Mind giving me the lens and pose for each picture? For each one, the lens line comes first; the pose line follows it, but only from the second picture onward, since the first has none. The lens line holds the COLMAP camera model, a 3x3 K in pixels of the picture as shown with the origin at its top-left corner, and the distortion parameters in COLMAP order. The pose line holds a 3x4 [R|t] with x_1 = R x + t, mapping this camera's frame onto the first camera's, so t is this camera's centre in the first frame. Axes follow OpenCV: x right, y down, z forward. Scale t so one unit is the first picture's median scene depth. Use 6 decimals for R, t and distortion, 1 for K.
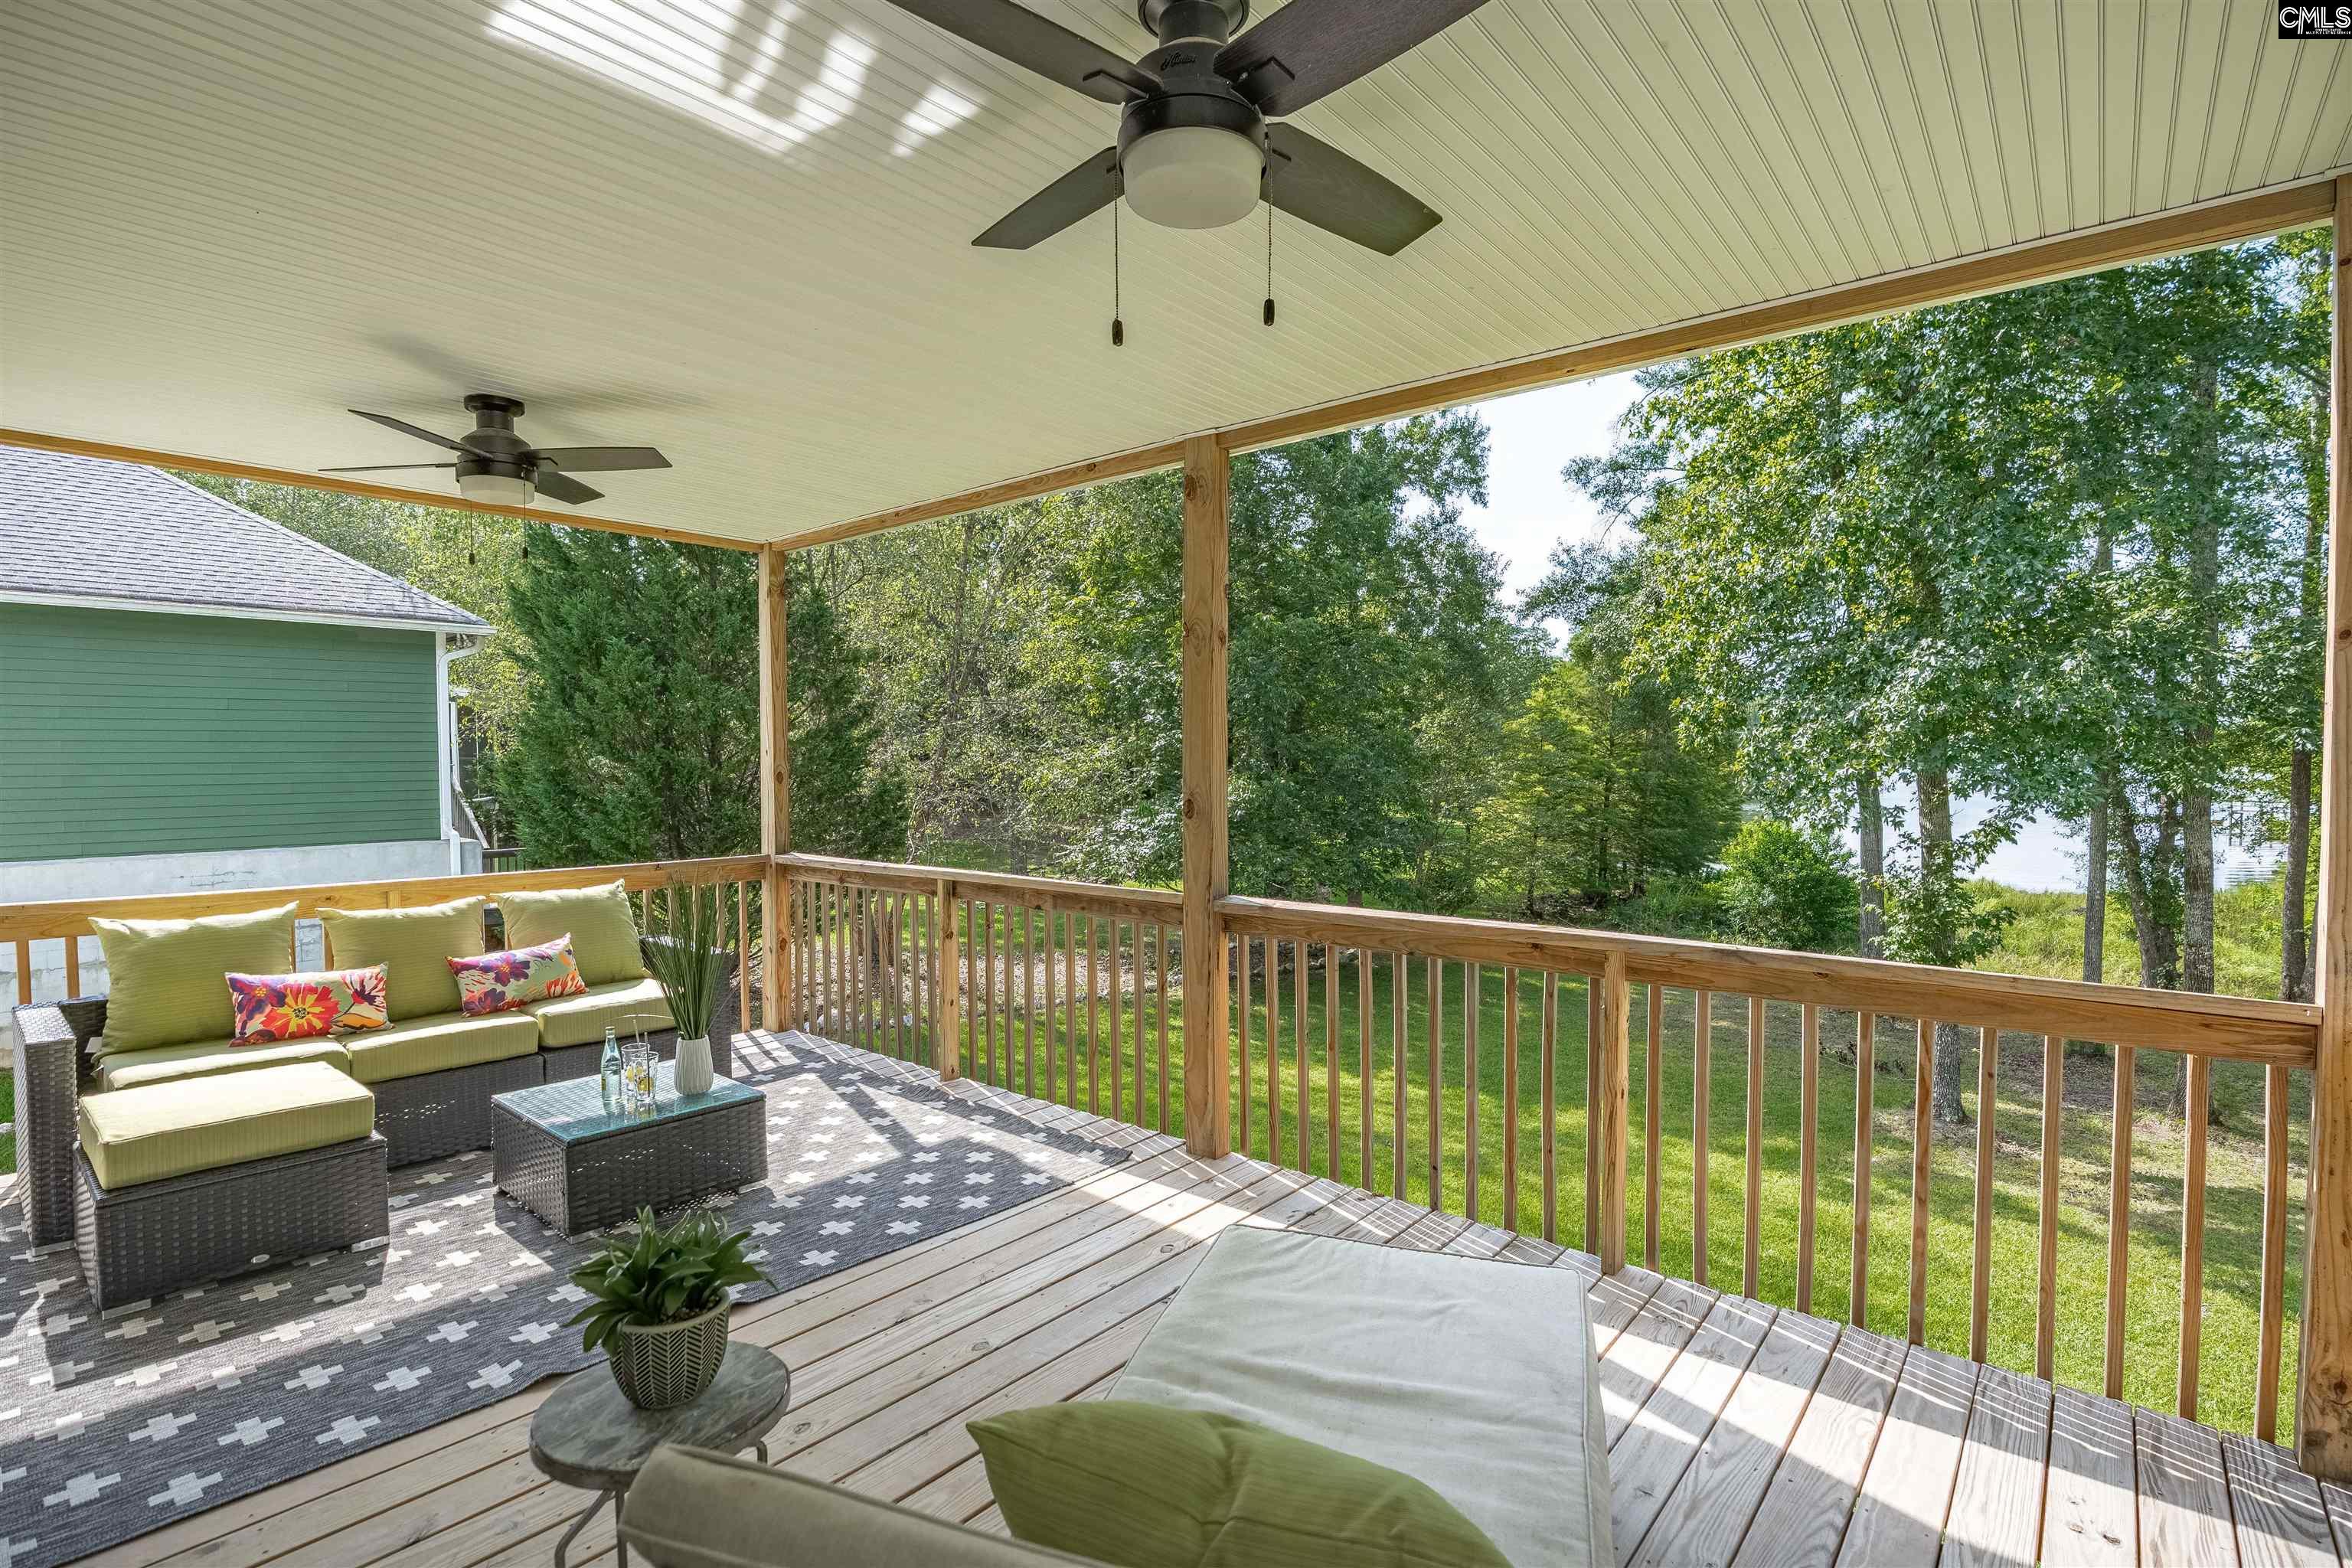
lens RADIAL K [[1104.2, 0, 1167.1], [0, 1104.2, 787.9], [0, 0, 1]] dist [-0.016969, 0.001967]
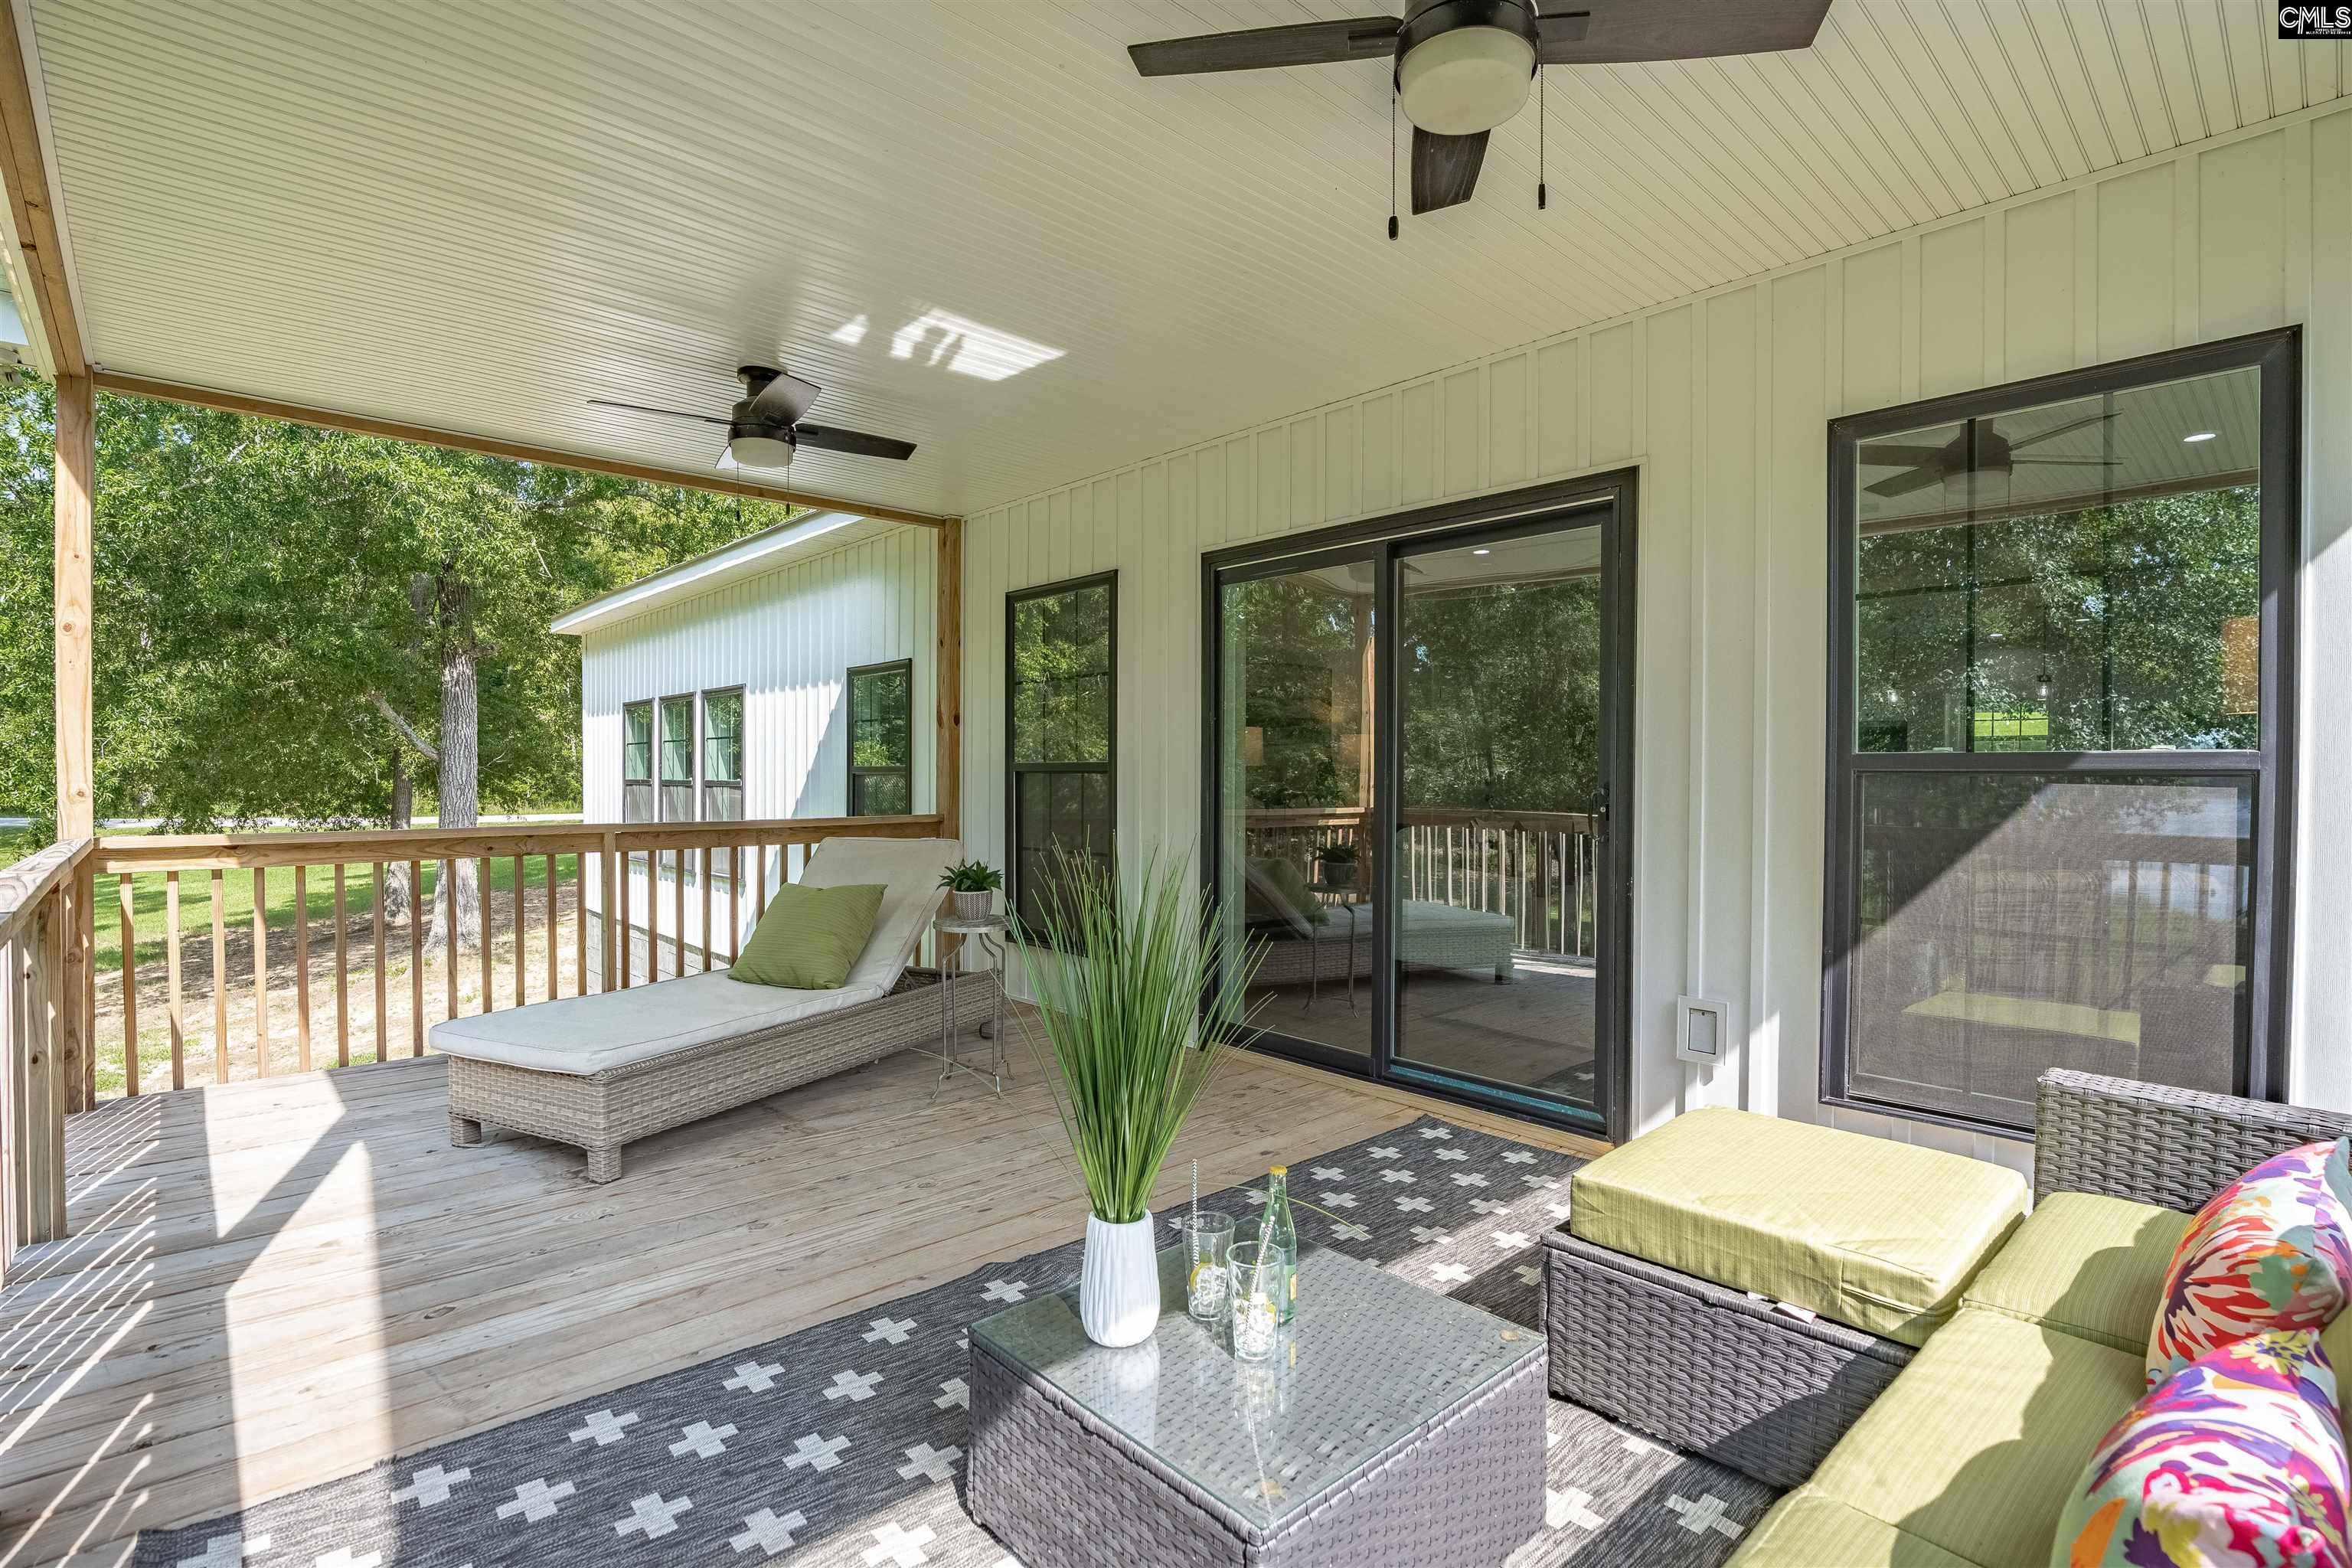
lens RADIAL K [[1127.9, 0, 1176.0], [0, 1127.9, 784.0], [0, 0, 1]] dist [-0.014985, -0.000023]
pose [[-0.991612, -0.003228, 0.129213, -0.568595], [0.001662, 0.999287, 0.037719, 0.033798], [-0.129243, 0.037618, -0.990899, 1.610767]]
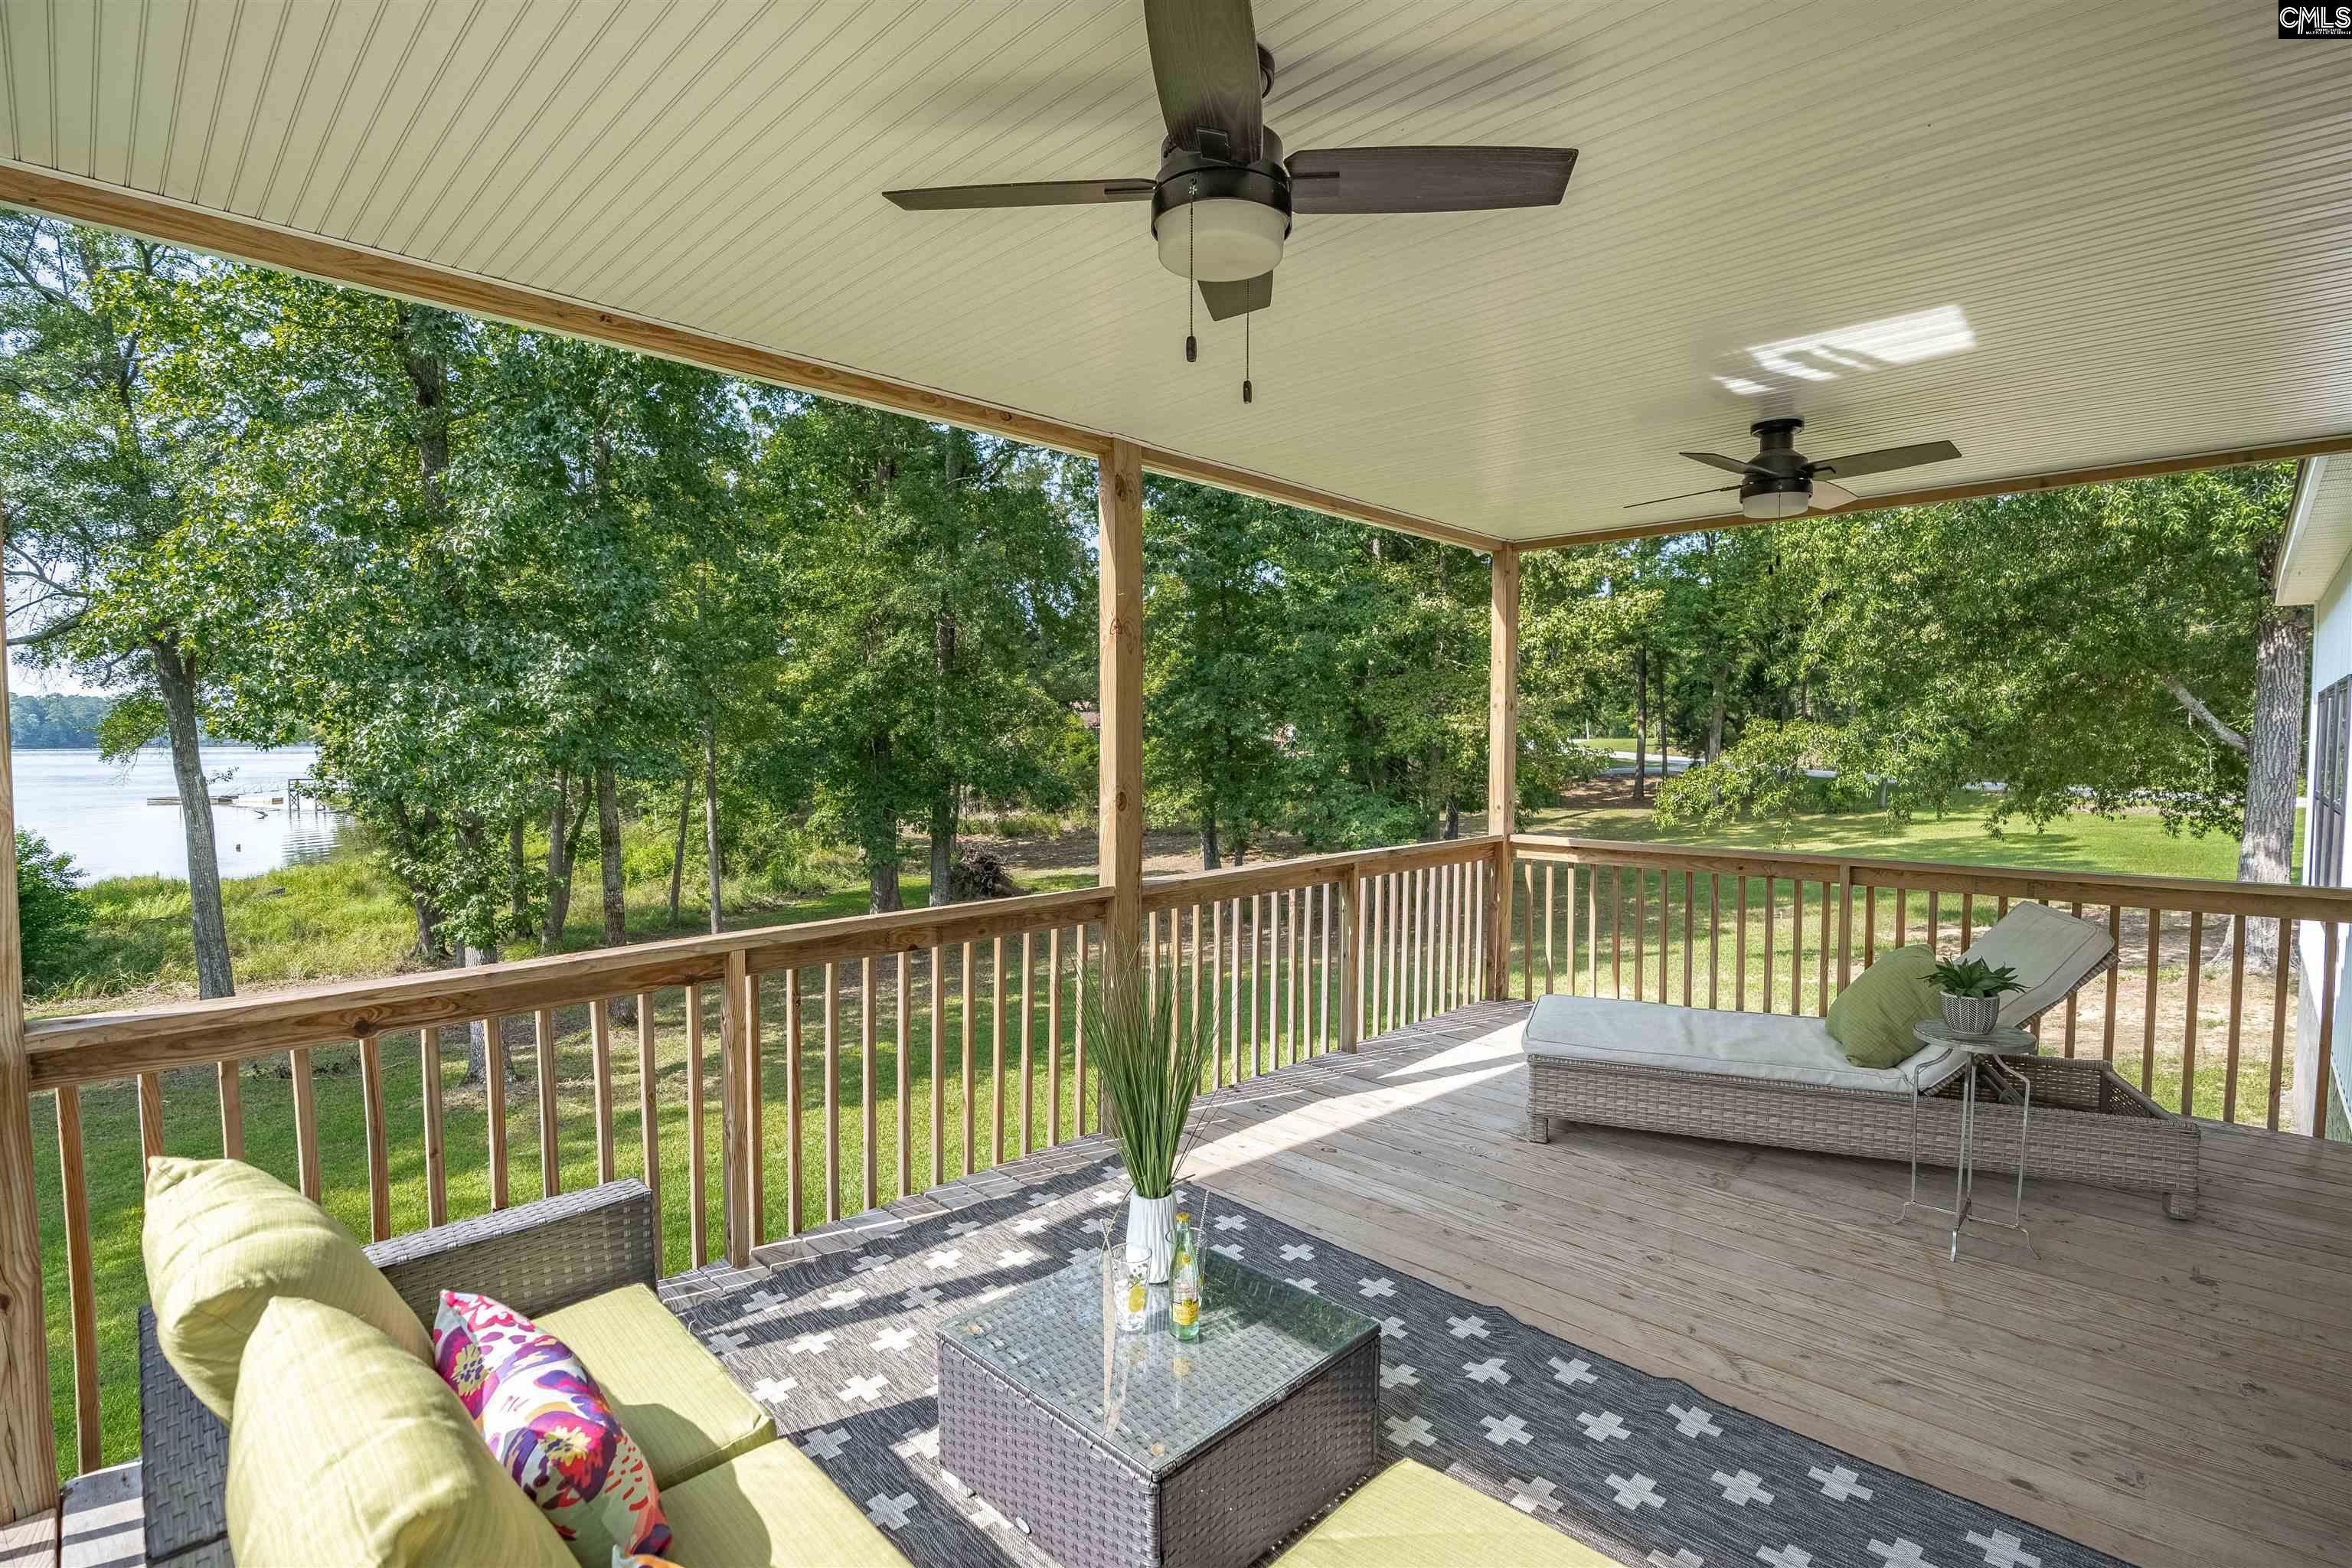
lens RADIAL K [[1104.2, 0, 1167.1], [0, 1104.2, 787.9], [0, 0, 1]] dist [-0.016969, 0.001967]
pose [[0.079264, -0.046216, 0.995782, -1.185015], [0.030128, 0.998579, 0.043948, -0.045668], [-0.996398, 0.026518, 0.080544, 1.033135]]
